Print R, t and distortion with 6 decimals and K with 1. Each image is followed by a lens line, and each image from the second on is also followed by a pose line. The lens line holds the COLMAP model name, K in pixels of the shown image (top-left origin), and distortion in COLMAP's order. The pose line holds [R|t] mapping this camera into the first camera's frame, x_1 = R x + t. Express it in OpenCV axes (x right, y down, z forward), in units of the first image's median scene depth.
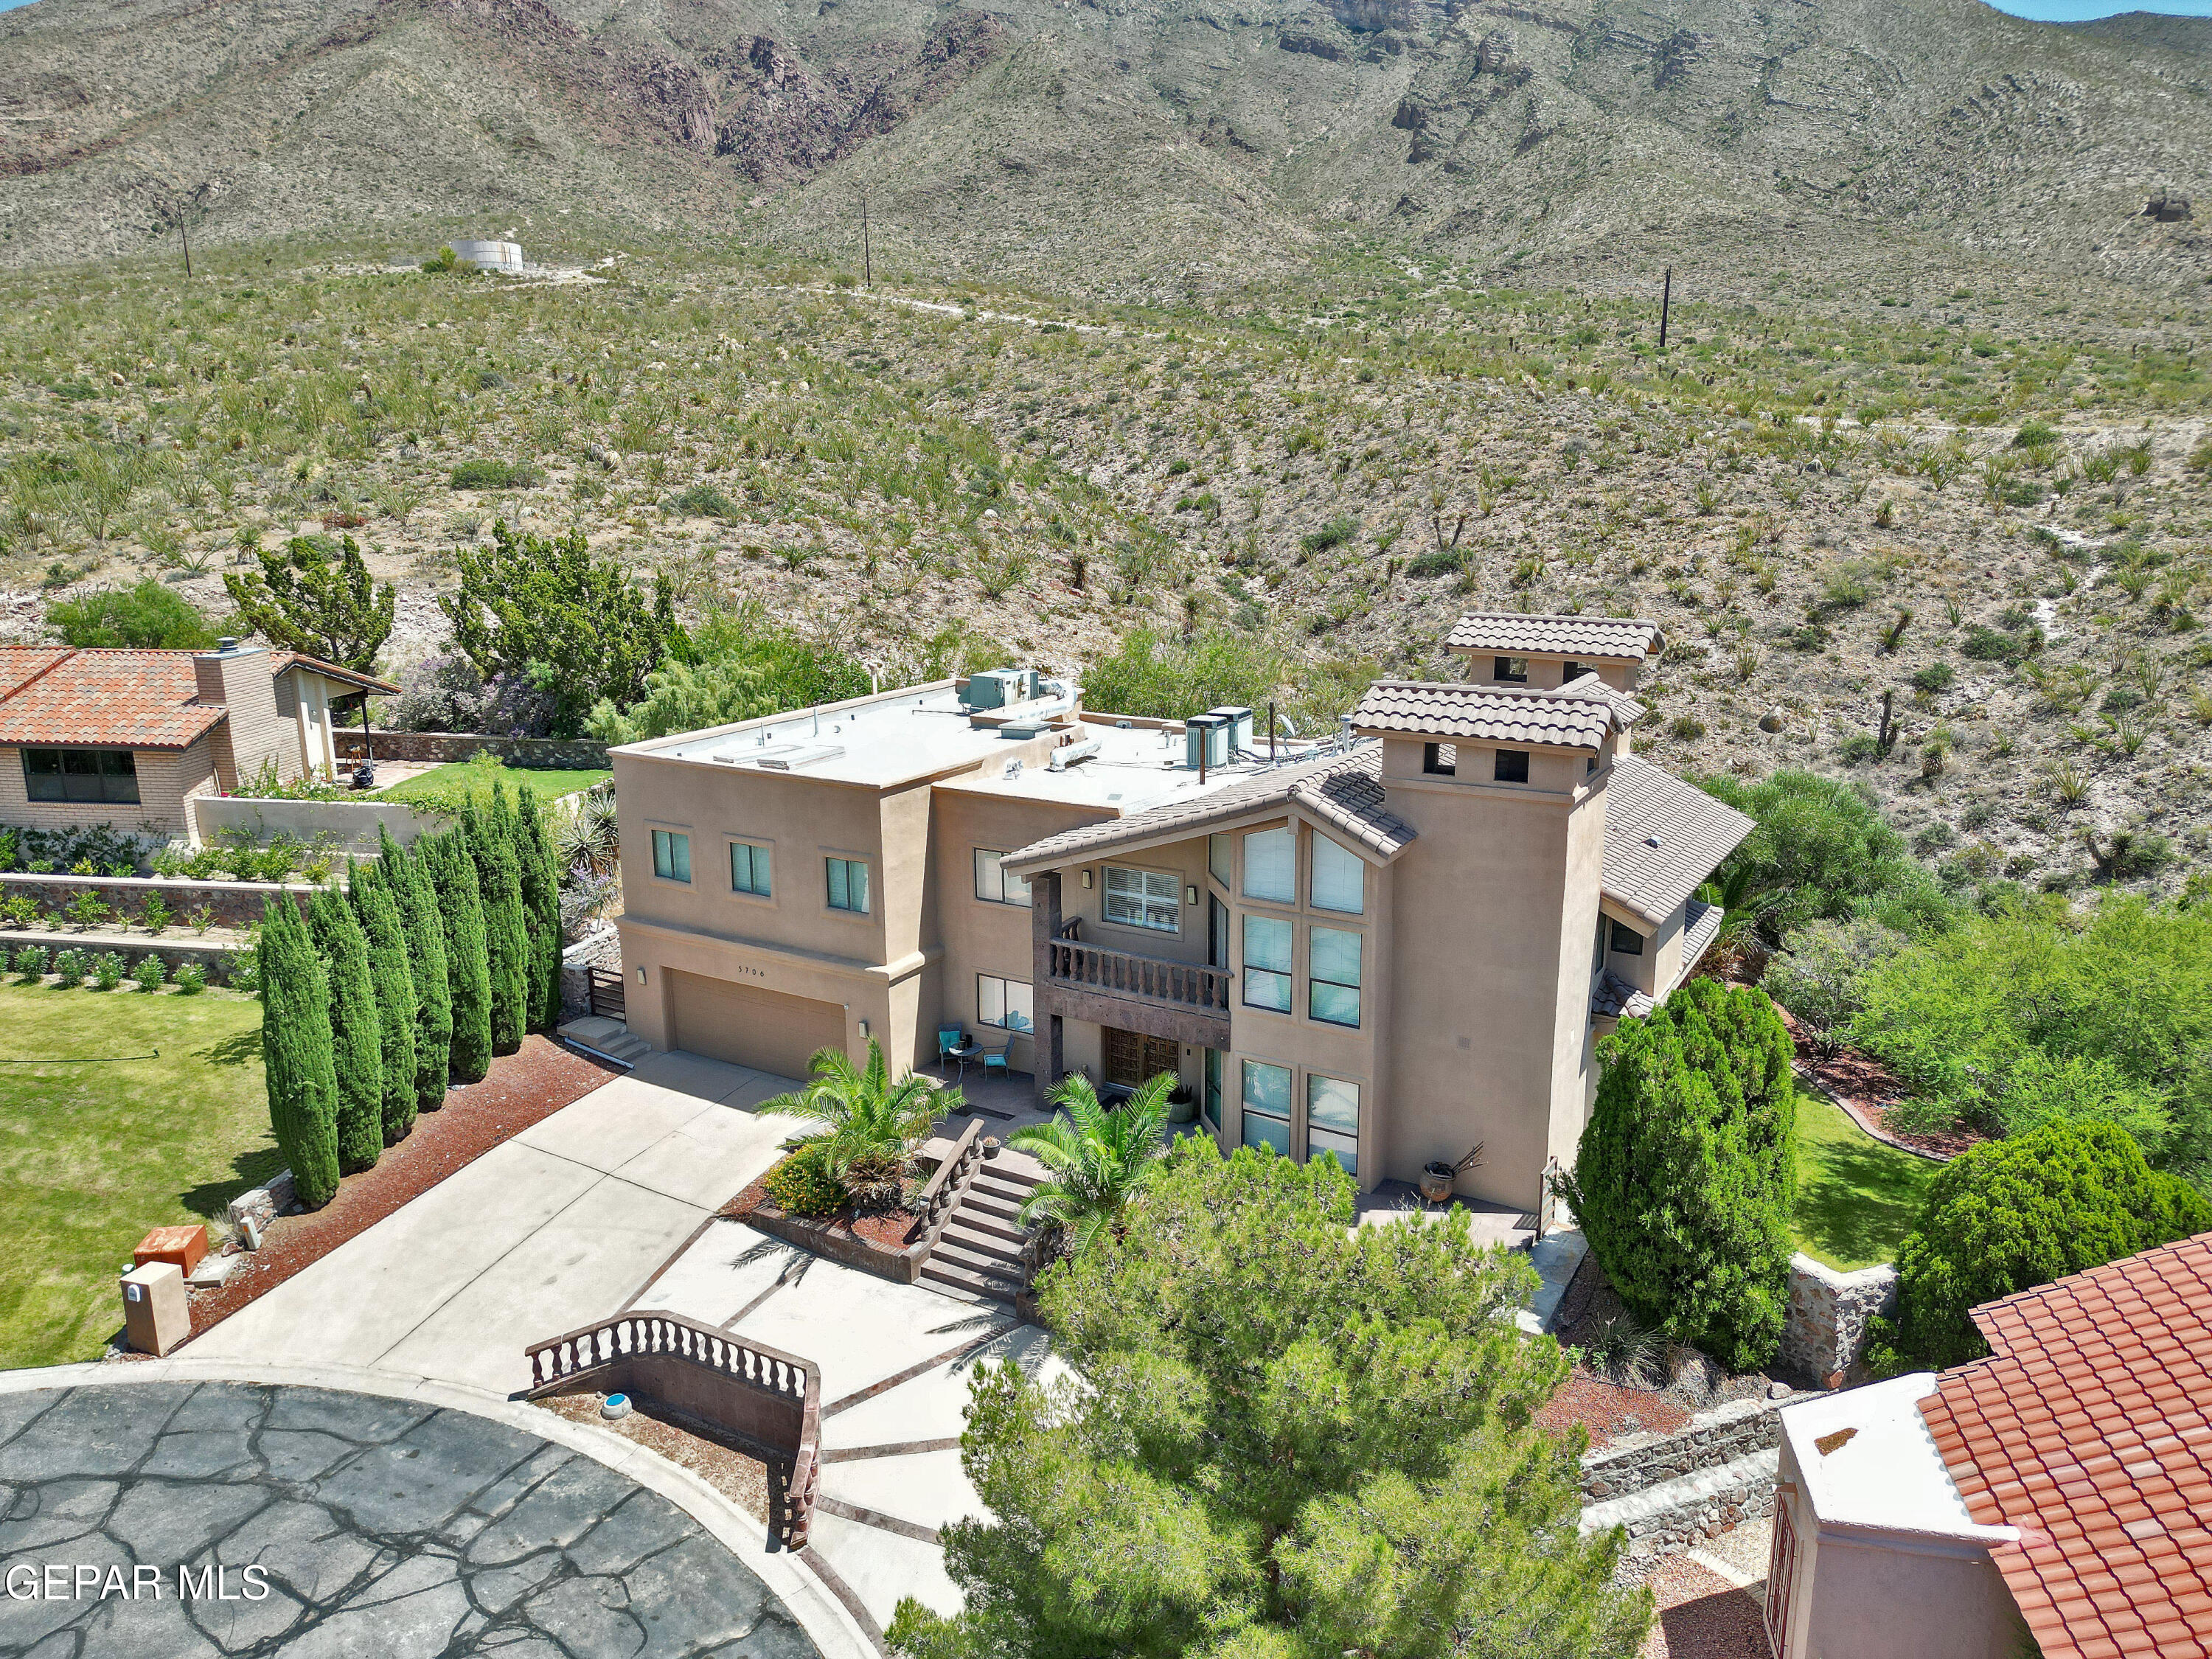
lens RADIAL K [[1534.1, 0, 1106.0], [0, 1534.1, 829.5], [0, 0, 1]] dist [0.060782, -0.054811]
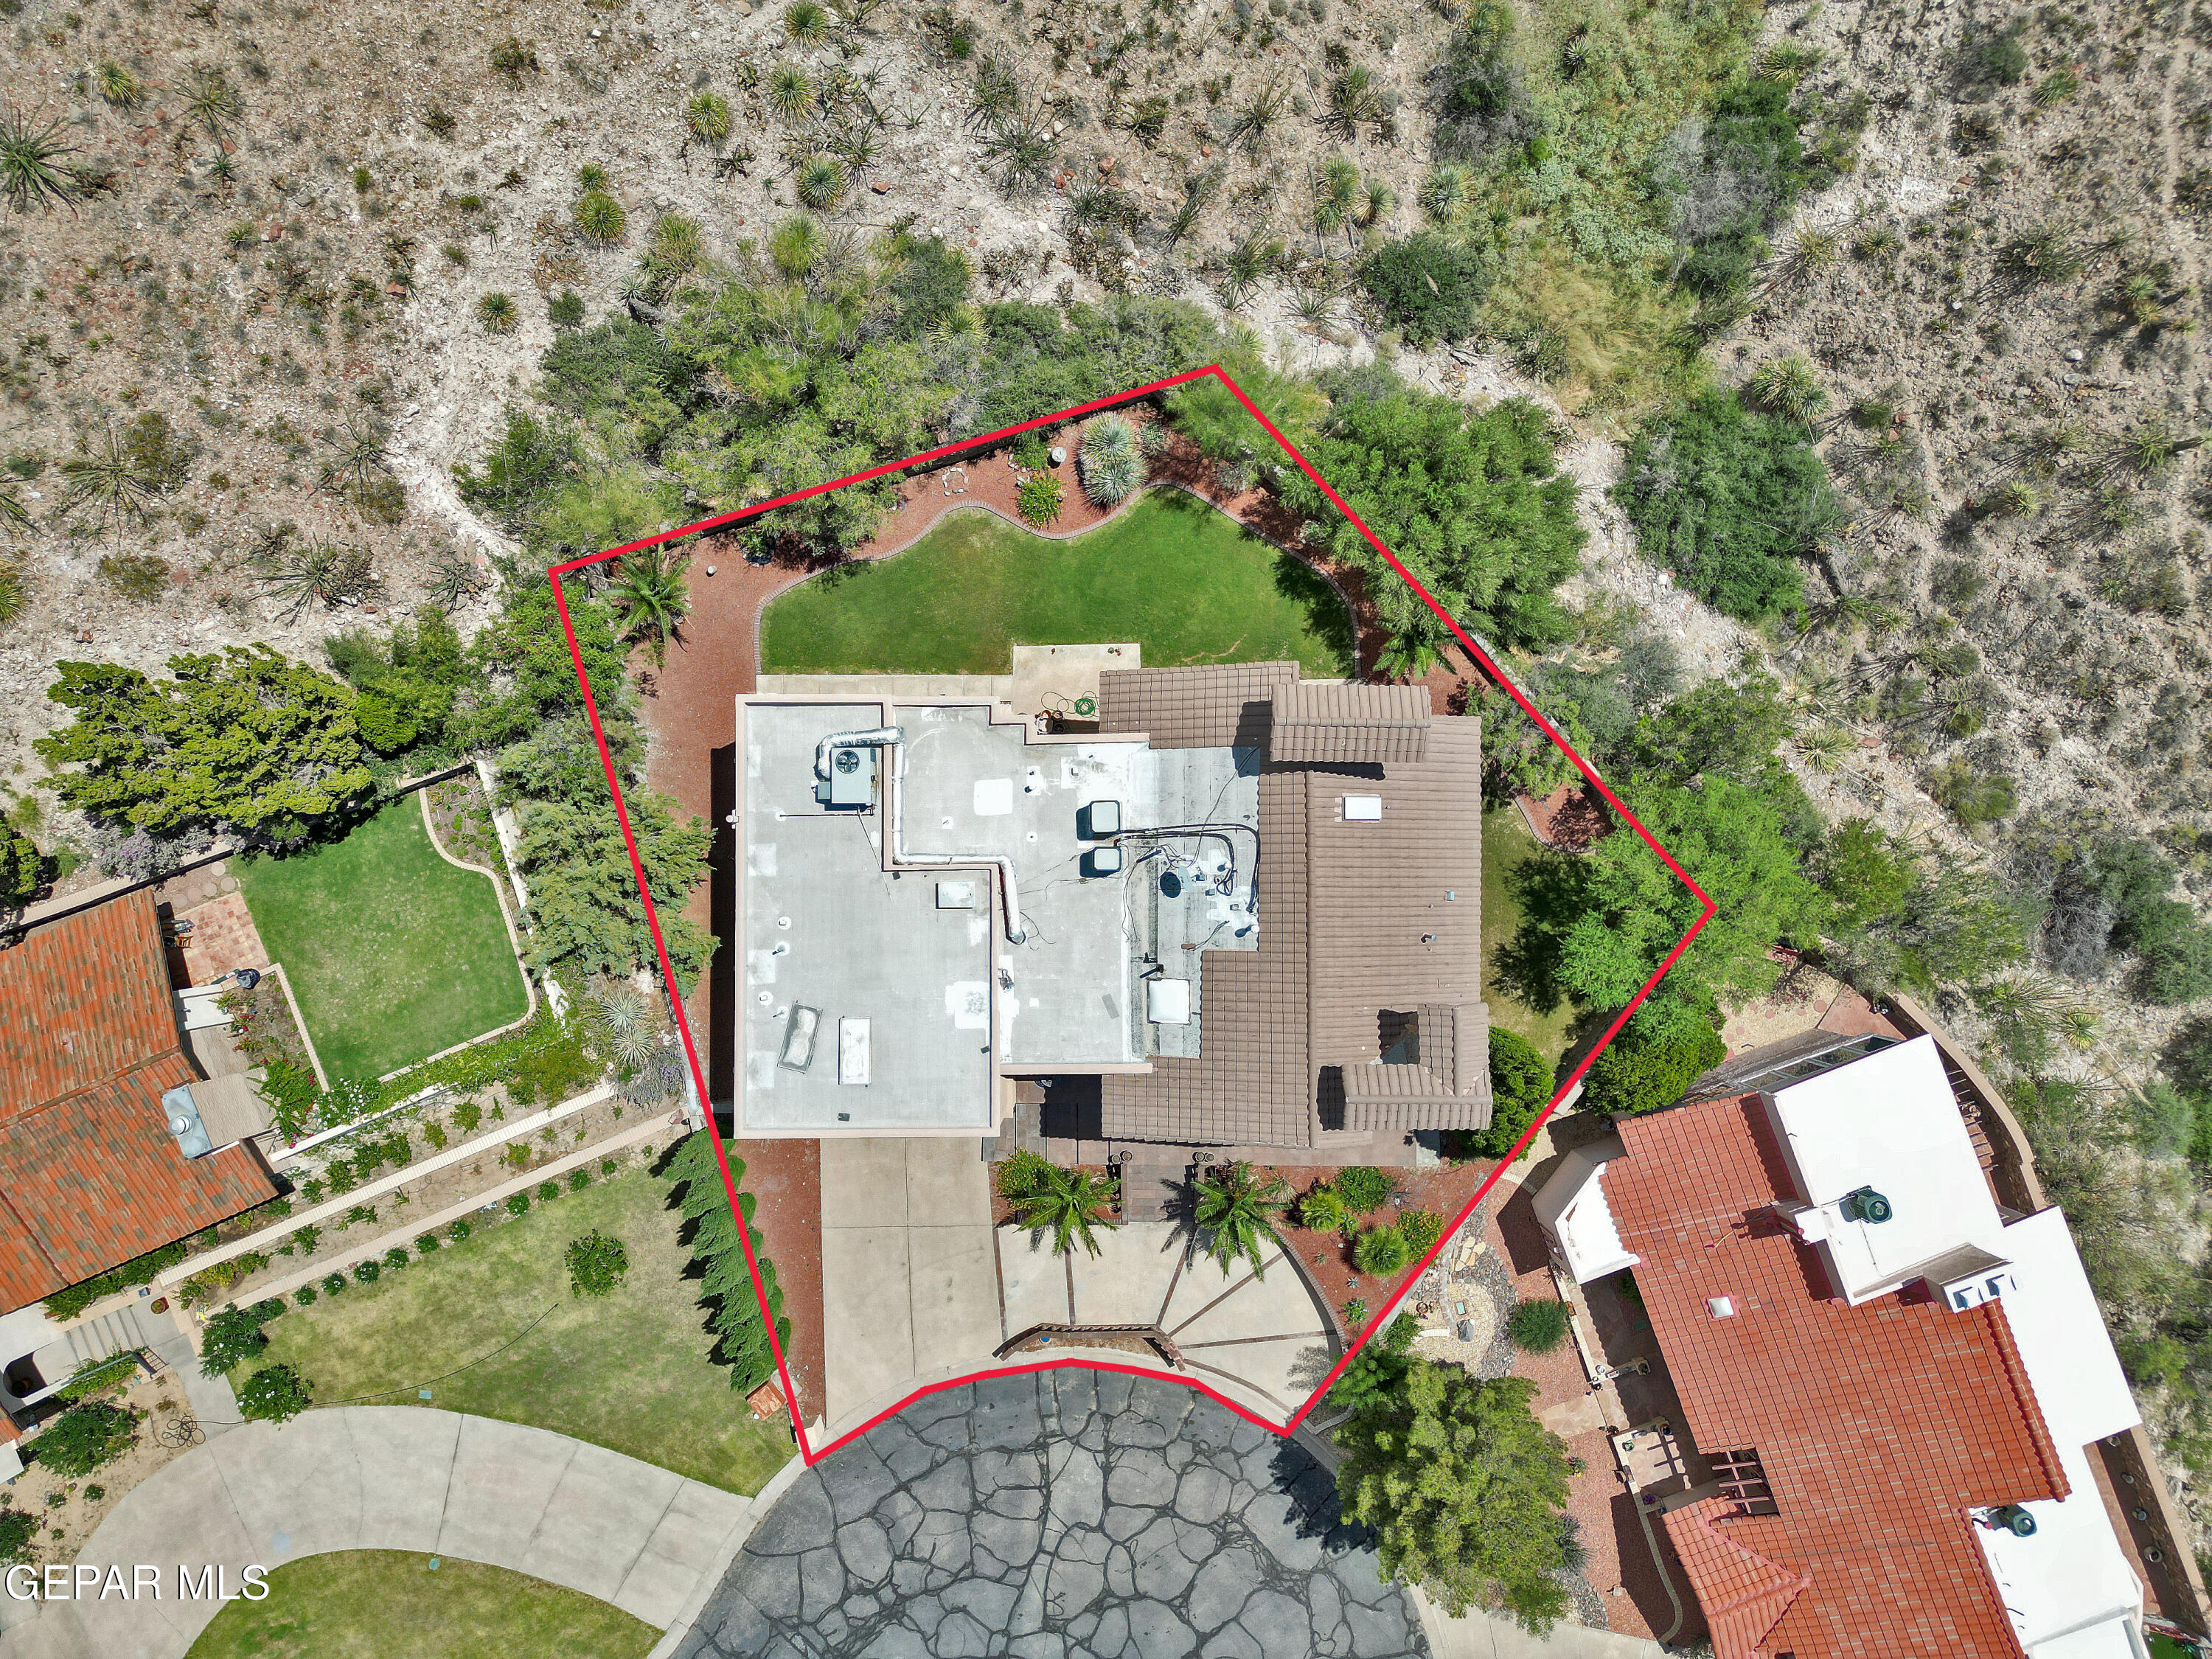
lens RADIAL K [[1534.1, 0, 1106.0], [0, 1534.1, 829.5], [0, 0, 1]] dist [0.060782, -0.054811]
pose [[0.857374, -0.514486, 0.014634, 0.014988], [0.126661, 0.238462, 0.962857, -0.338036], [-0.498866, -0.823674, 0.269617, 0.179418]]
